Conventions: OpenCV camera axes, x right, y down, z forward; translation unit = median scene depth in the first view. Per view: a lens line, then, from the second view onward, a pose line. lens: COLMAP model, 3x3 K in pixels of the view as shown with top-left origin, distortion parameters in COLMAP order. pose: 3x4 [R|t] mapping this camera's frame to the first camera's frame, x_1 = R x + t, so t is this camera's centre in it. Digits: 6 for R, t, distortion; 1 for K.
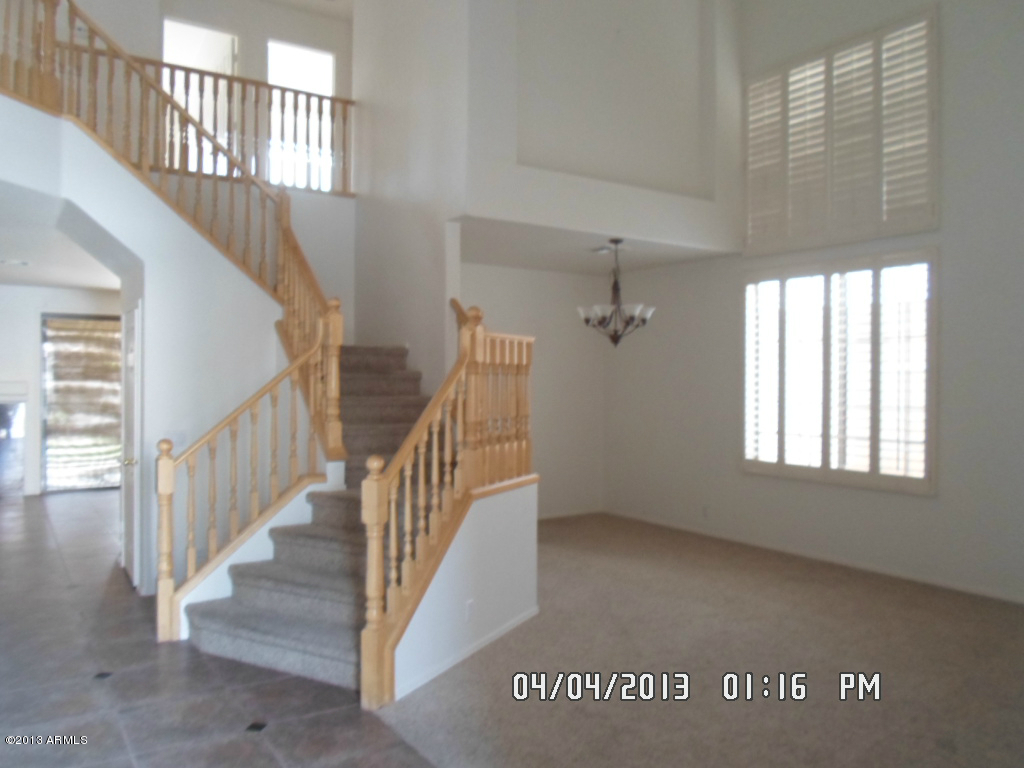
lens RADIAL K [[788.7, 0, 510.7], [0, 788.7, 381.5], [0, 0, 1]] dist [-0.033454, 0.002103]
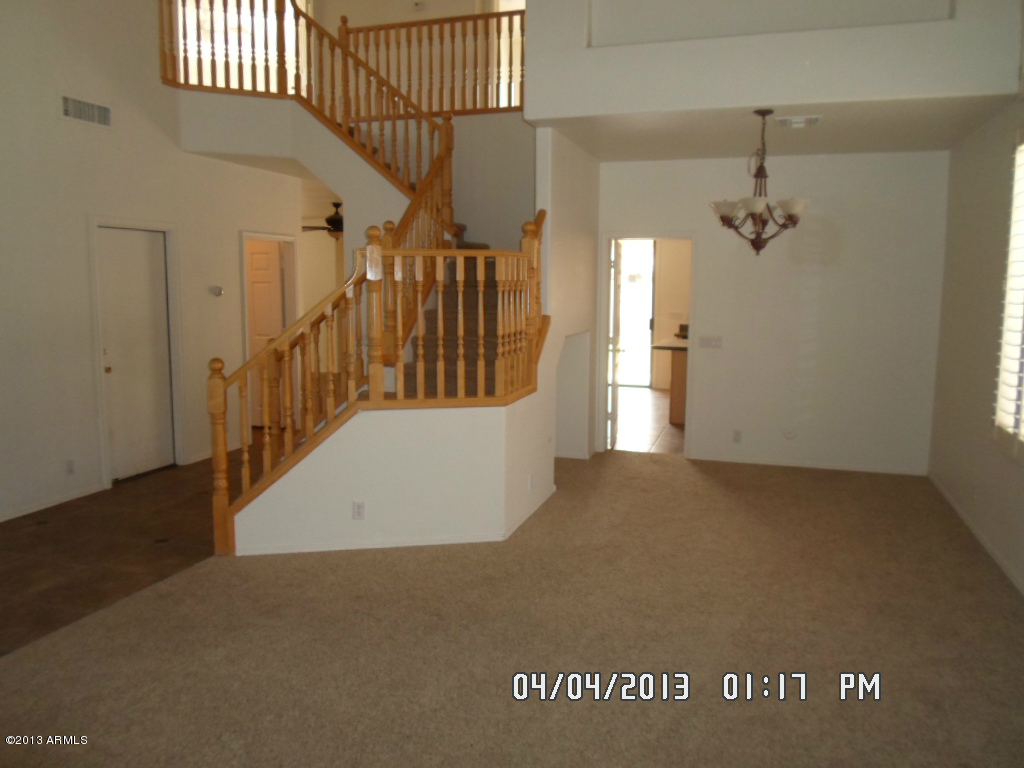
lens RADIAL K [[788.7, 0, 510.7], [0, 788.7, 381.5], [0, 0, 1]] dist [-0.033454, 0.002103]
pose [[0.612776, 0.099962, -0.783909, 0.594763], [-0.010832, 0.992937, 0.118150, -0.009526], [0.790183, -0.063909, 0.609530, 0.340945]]
